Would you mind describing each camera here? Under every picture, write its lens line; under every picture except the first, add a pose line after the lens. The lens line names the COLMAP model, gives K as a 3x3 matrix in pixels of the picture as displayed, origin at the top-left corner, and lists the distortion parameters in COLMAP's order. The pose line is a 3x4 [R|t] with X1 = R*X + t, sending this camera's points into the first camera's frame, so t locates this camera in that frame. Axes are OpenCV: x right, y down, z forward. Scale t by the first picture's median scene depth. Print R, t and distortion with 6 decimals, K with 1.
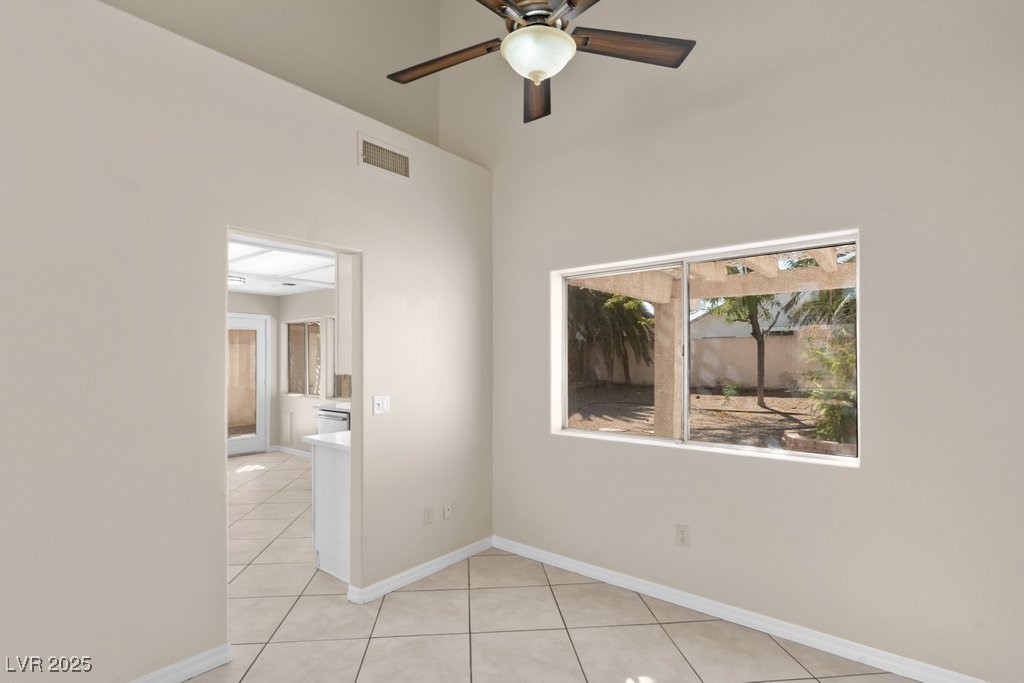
lens RADIAL K [[499.8, 0, 513.0], [0, 499.8, 349.4], [0, 0, 1]] dist [-0.000318, -0.000033]
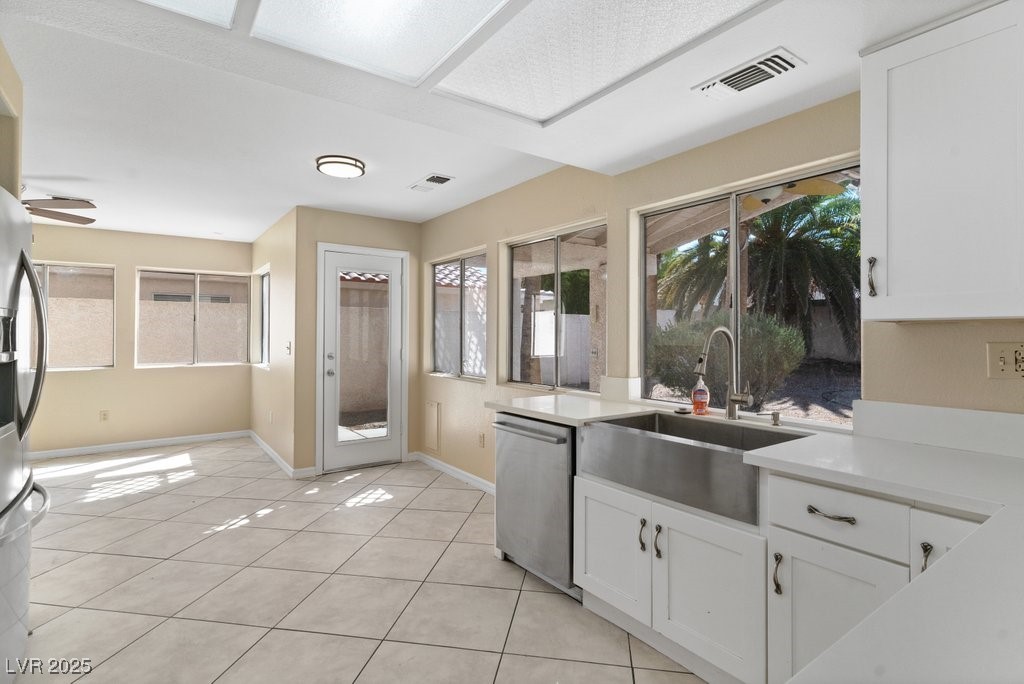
lens RADIAL K [[499.8, 0, 510.9], [0, 499.8, 336.2], [0, 0, 1]] dist [-0.000318, -0.000033]
pose [[0.968578, 0.010687, -0.248480, -0.195948], [-0.006367, 0.999814, 0.018185, 0.029050], [0.248628, -0.016031, 0.968466, 0.405296]]
